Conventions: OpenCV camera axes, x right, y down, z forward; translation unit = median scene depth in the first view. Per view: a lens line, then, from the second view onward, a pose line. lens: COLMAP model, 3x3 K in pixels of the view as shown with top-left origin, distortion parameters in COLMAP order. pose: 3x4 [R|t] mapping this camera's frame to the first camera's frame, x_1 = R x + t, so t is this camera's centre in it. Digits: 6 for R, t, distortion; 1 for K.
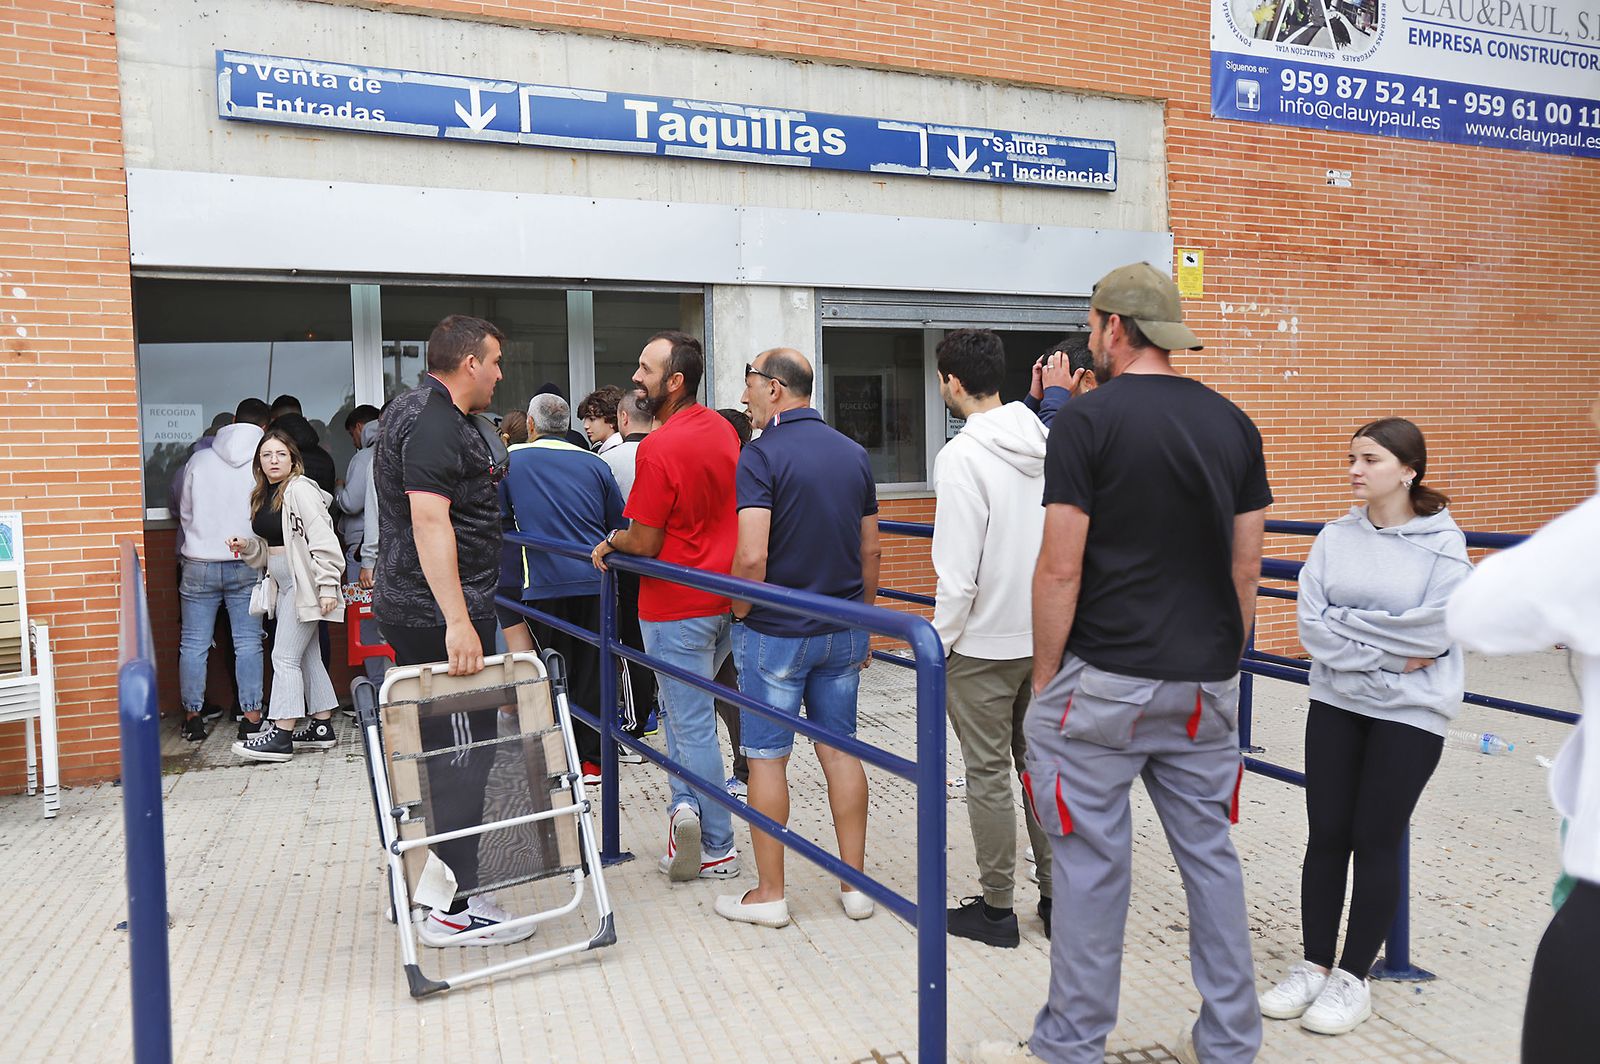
lens RADIAL K [[1395.4, 0, 796.7], [0, 1395.4, 526.0], [0, 0, 1]] dist [-0.030505, 0.113697]
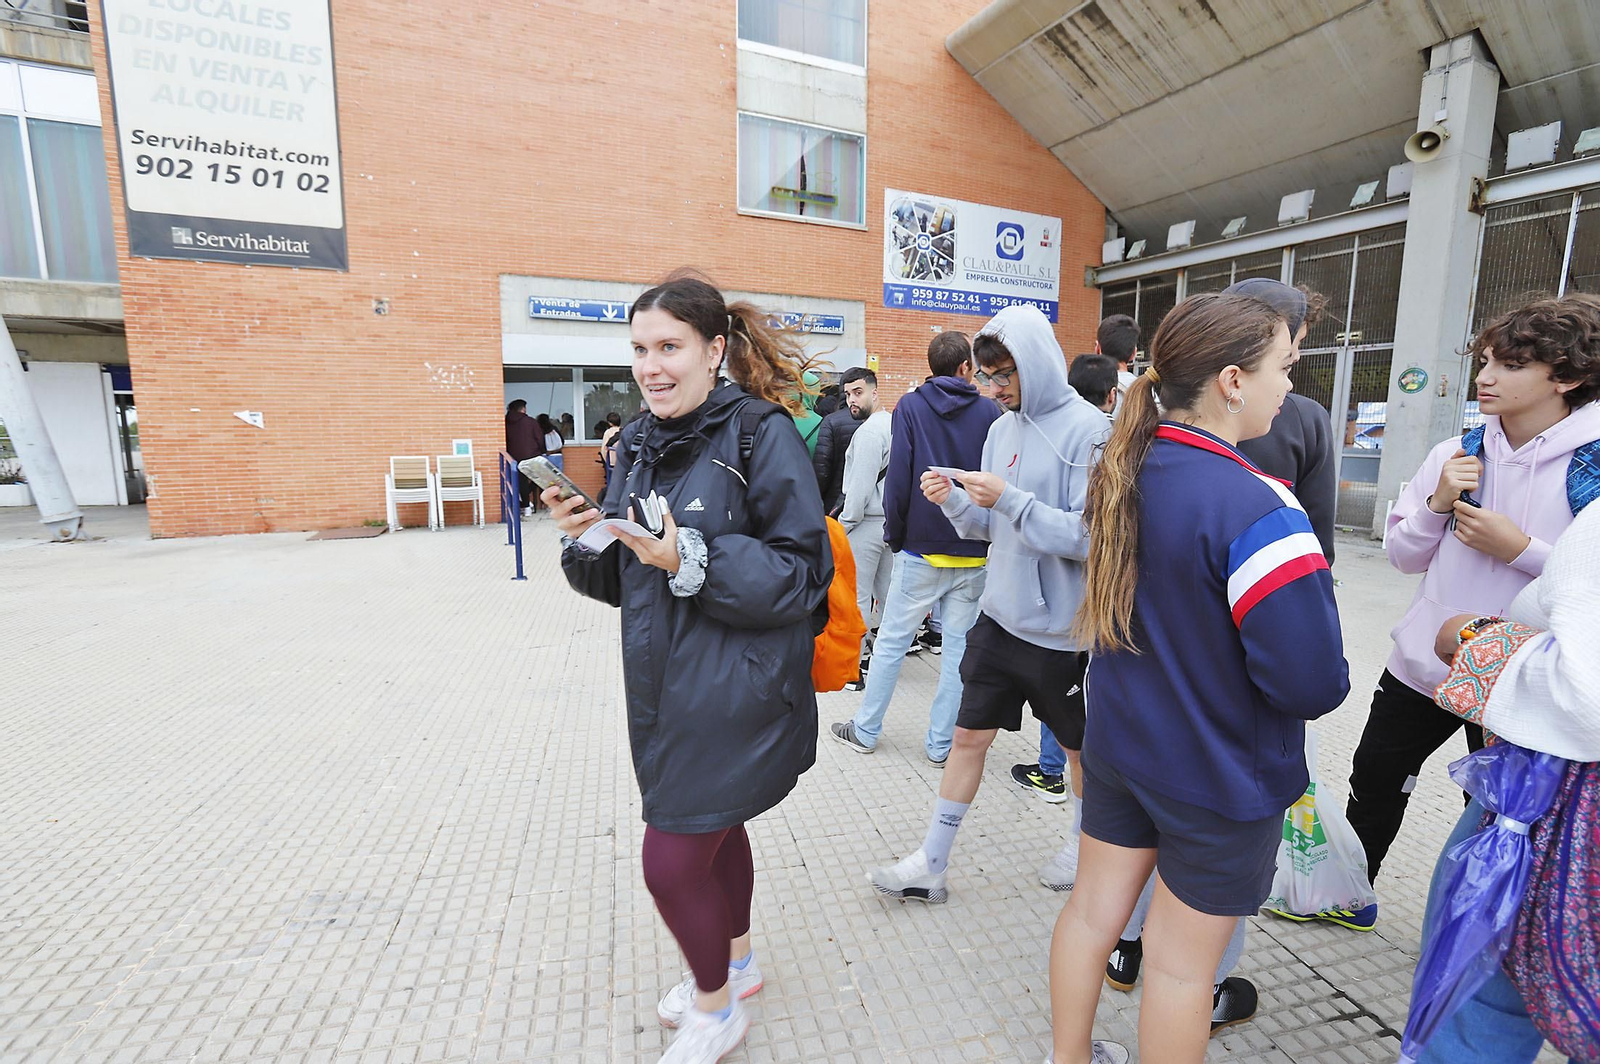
lens RADIAL K [[719.7, 0, 796.6], [0, 719.7, 532.5], [0, 0, 1]] dist [-0.080827, 0.034009]
pose [[0.998768, 0.030359, -0.039253, 0.228602], [-0.026517, 0.995130, 0.094935, 0.023570], [0.041944, -0.093777, 0.994709, -0.524404]]
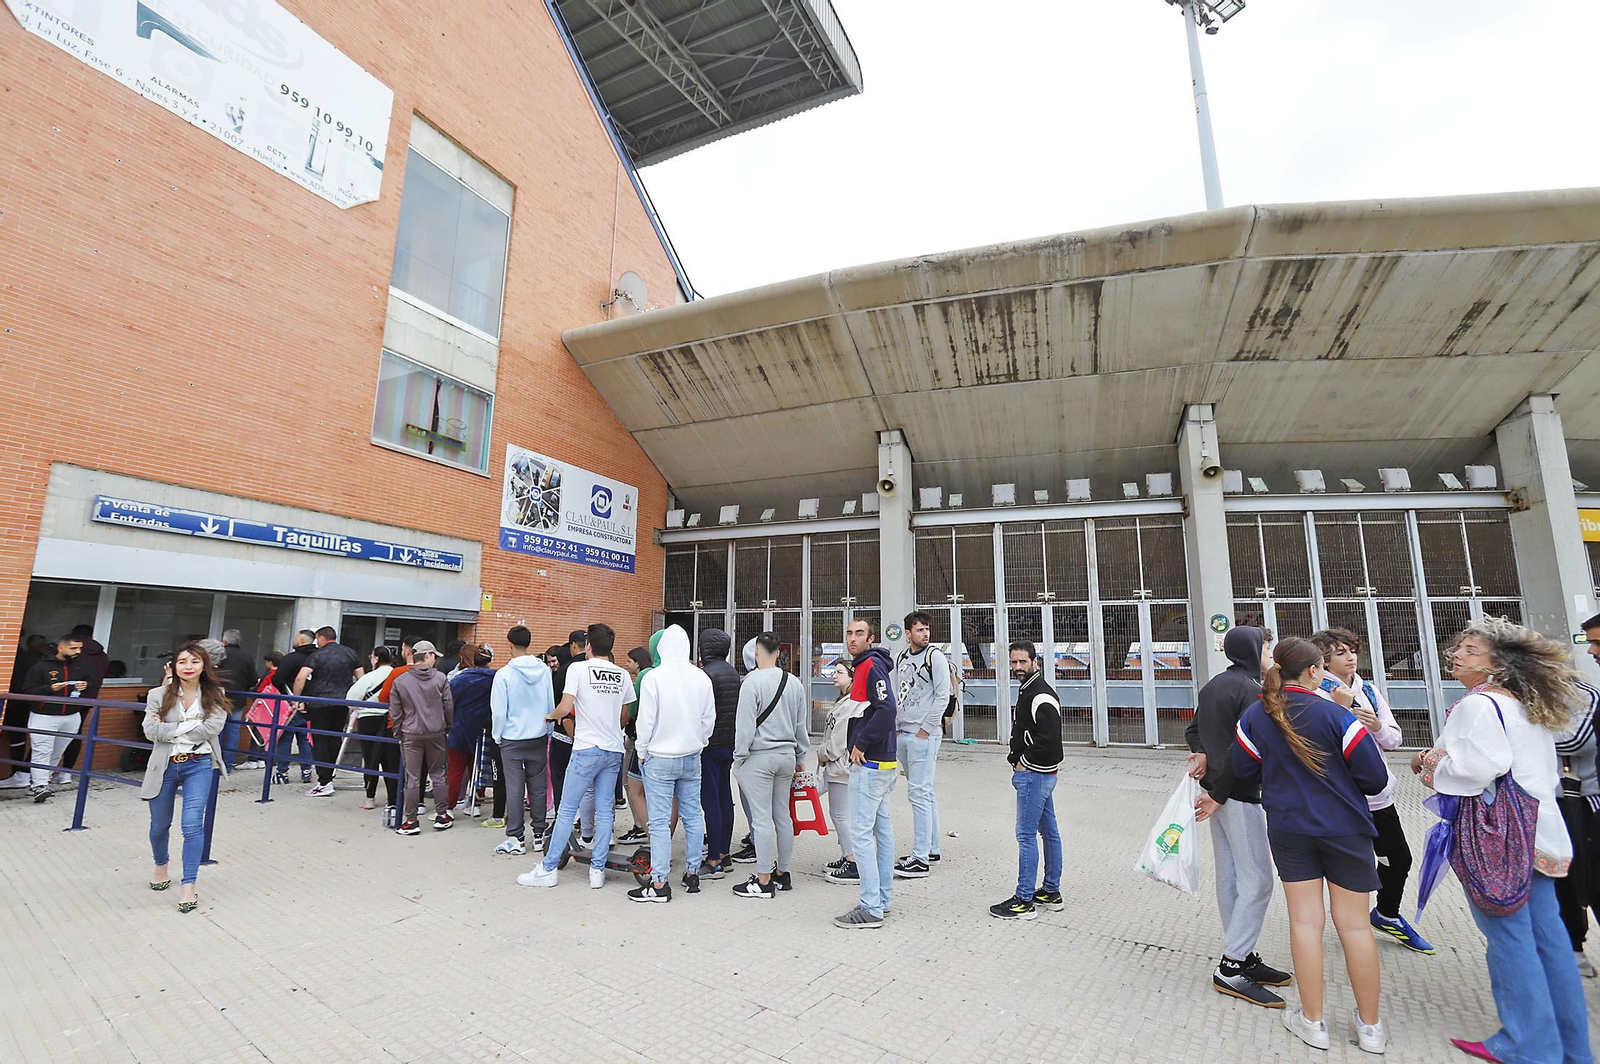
lens RADIAL K [[732.9, 0, 794.8], [0, 732.9, 533.3], [0, 0, 1]] dist [-0.070662, 0.033205]
pose [[0.785771, 0.132103, 0.604246, -0.152036], [0.011064, 0.973767, -0.227277, 0.025645], [-0.618419, 0.185273, 0.763696, -0.614114]]
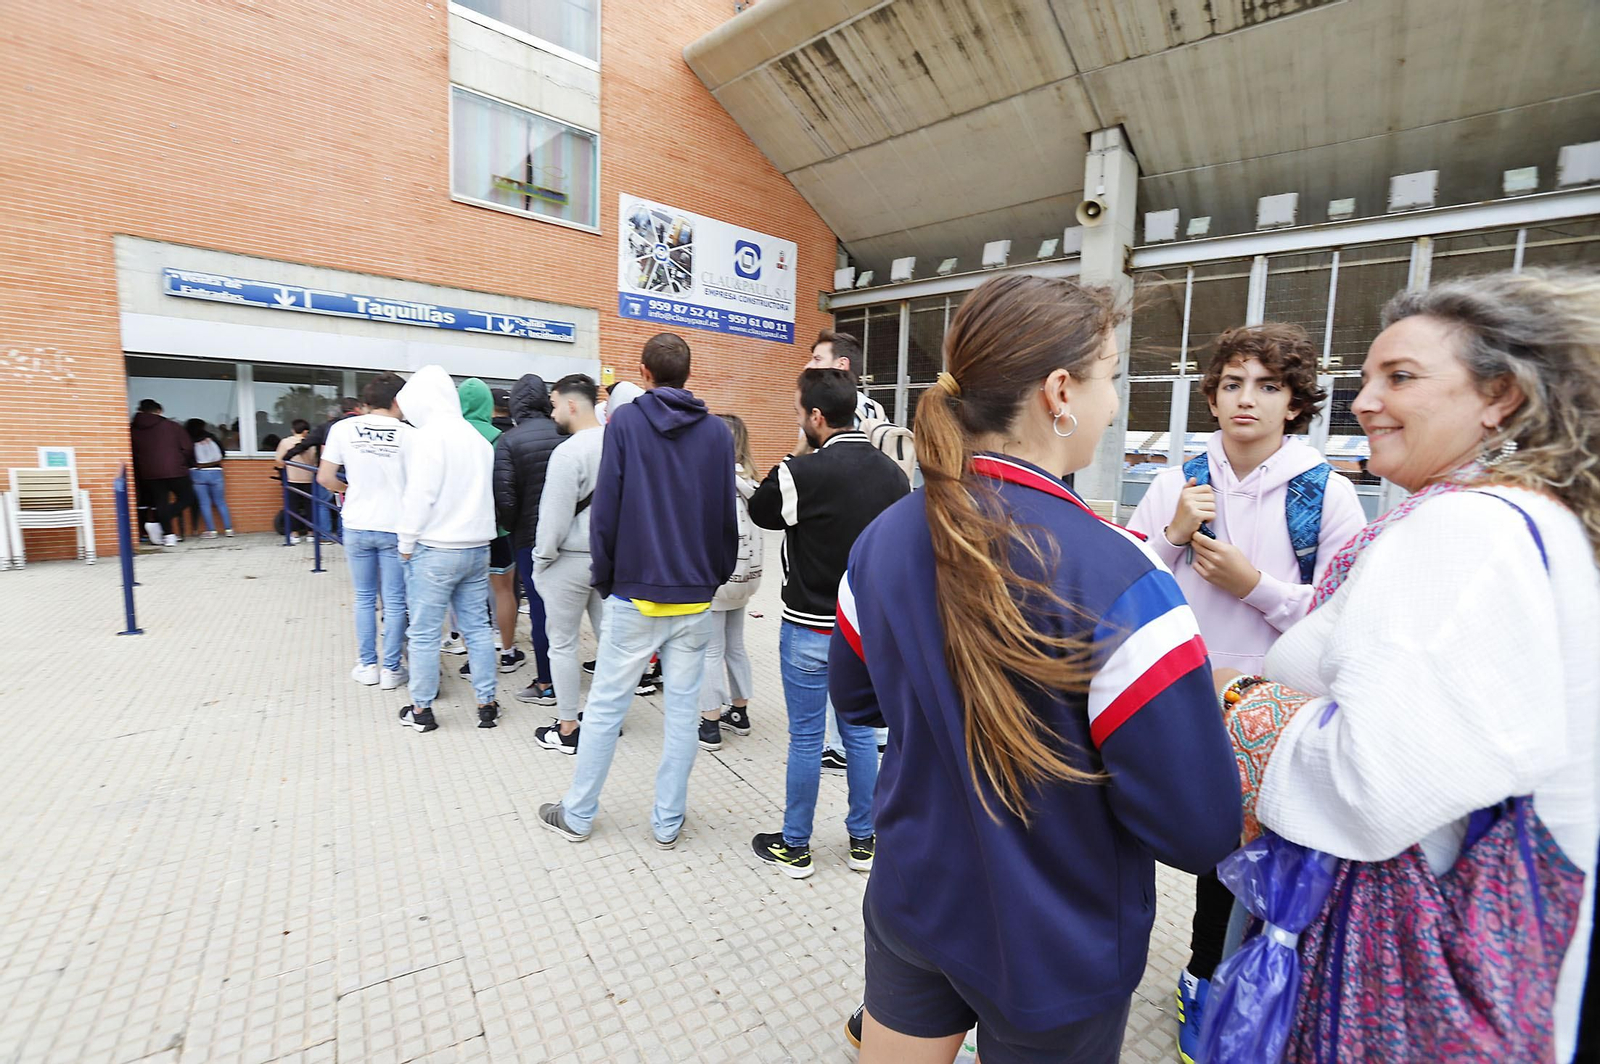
lens RADIAL K [[720.5, 0, 794.7], [0, 720.5, 529.8], [0, 0, 1]] dist [-0.068676, 0.029200]
pose [[0.953830, 0.012849, 0.300071, 0.252246], [-0.032357, 0.997666, 0.060132, 0.017046], [-0.298598, -0.067065, 0.952020, -0.468866]]
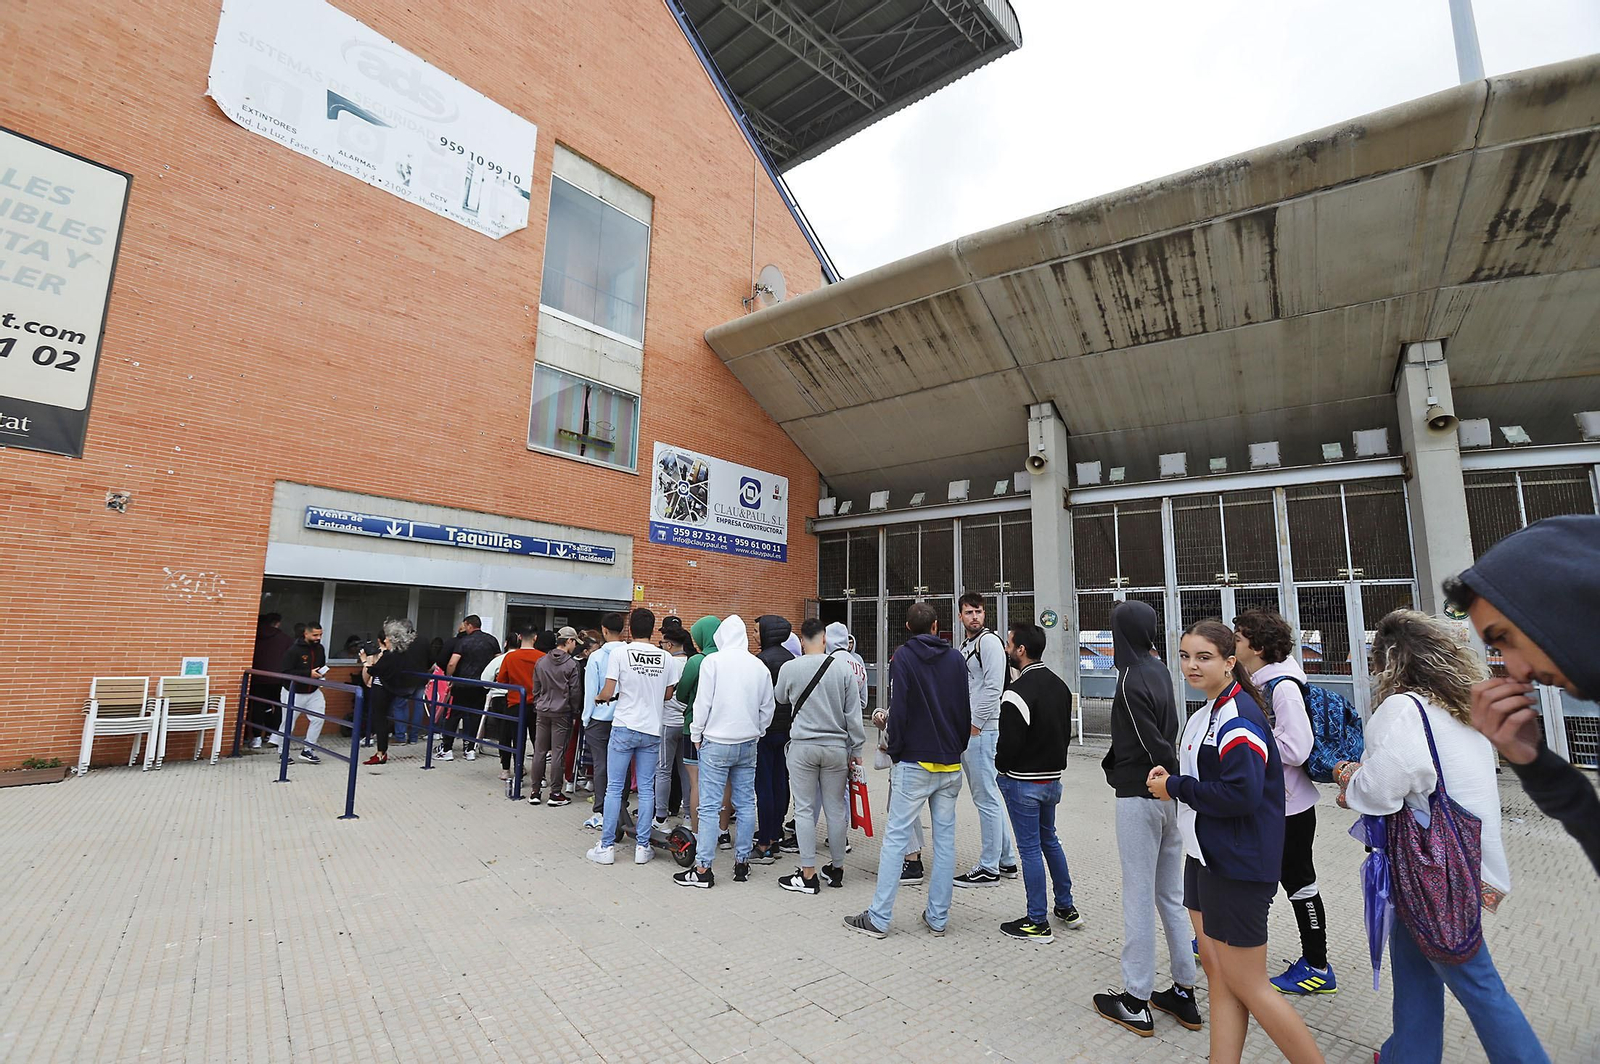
lens RADIAL K [[732.8, 0, 795.2], [0, 732.8, 532.2], [0, 0, 1]] dist [-0.079099, 0.043865]
pose [[0.920446, 0.096412, 0.378792, -0.016845], [-0.014408, 0.976812, -0.213612, 0.025506], [-0.390603, 0.191160, 0.900493, -0.657448]]
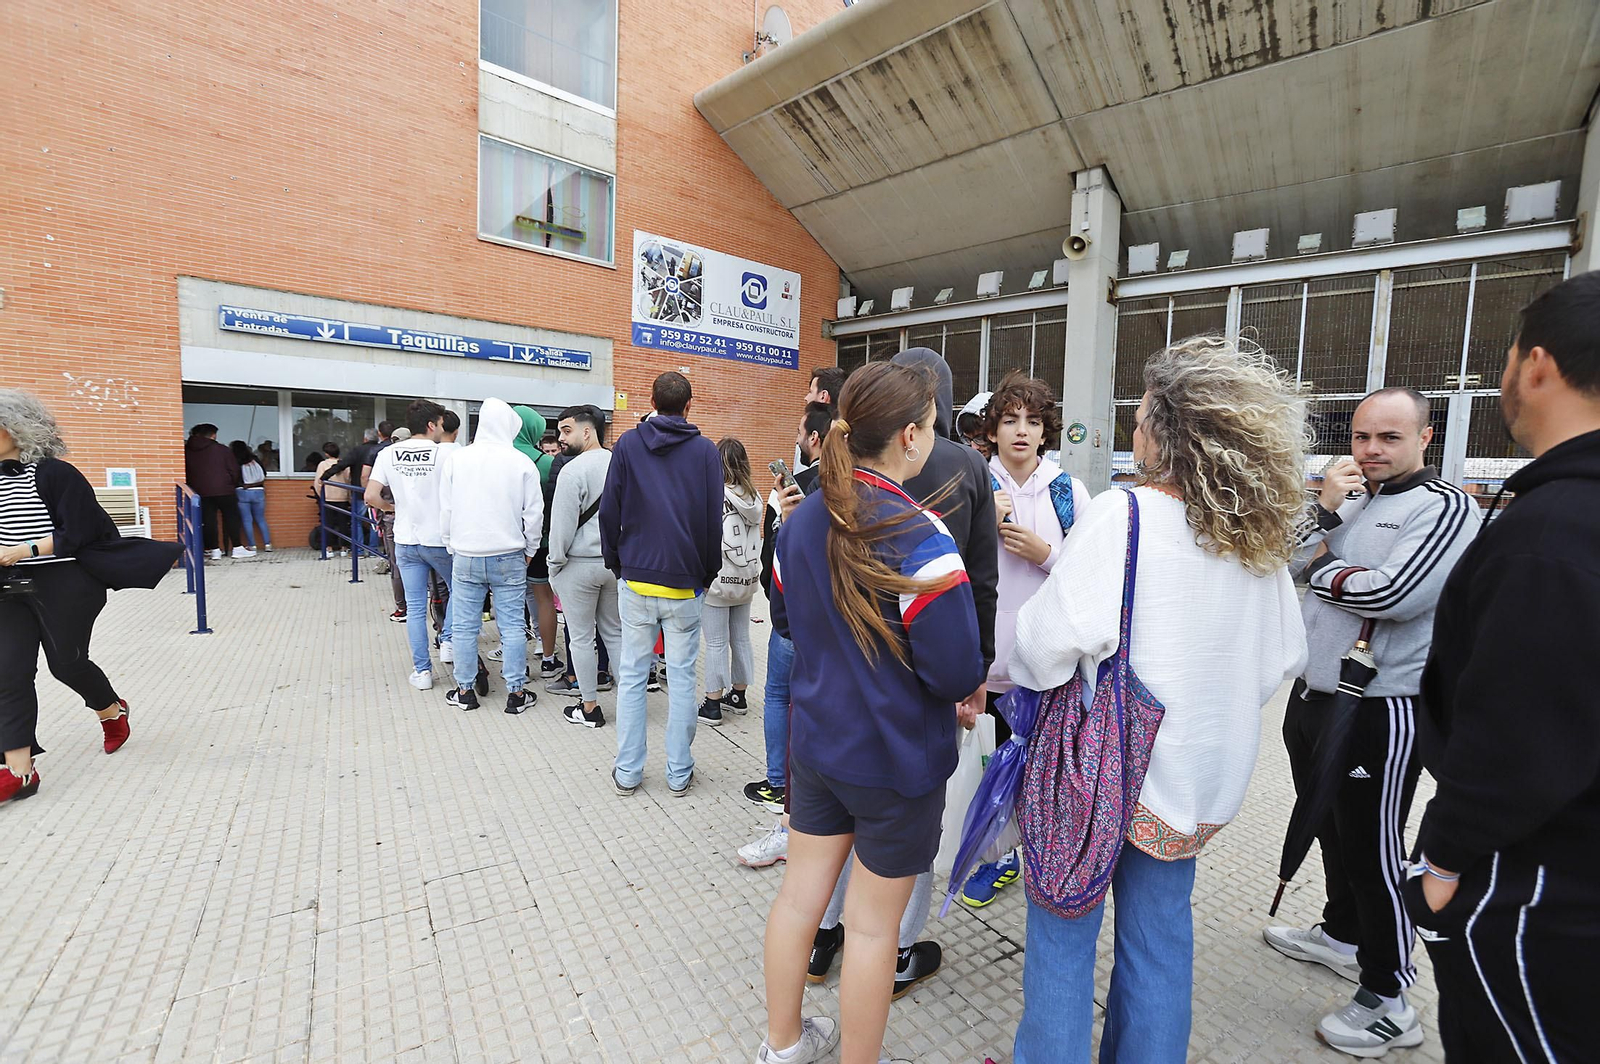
lens RADIAL K [[720.5, 0, 794.7], [0, 720.5, 529.8], [0, 0, 1]] dist [-0.068676, 0.029200]
pose [[0.957764, 0.021525, 0.286749, 0.242299], [-0.031791, 0.999008, 0.031194, 0.021942], [-0.285793, -0.038993, 0.957498, -0.549610]]
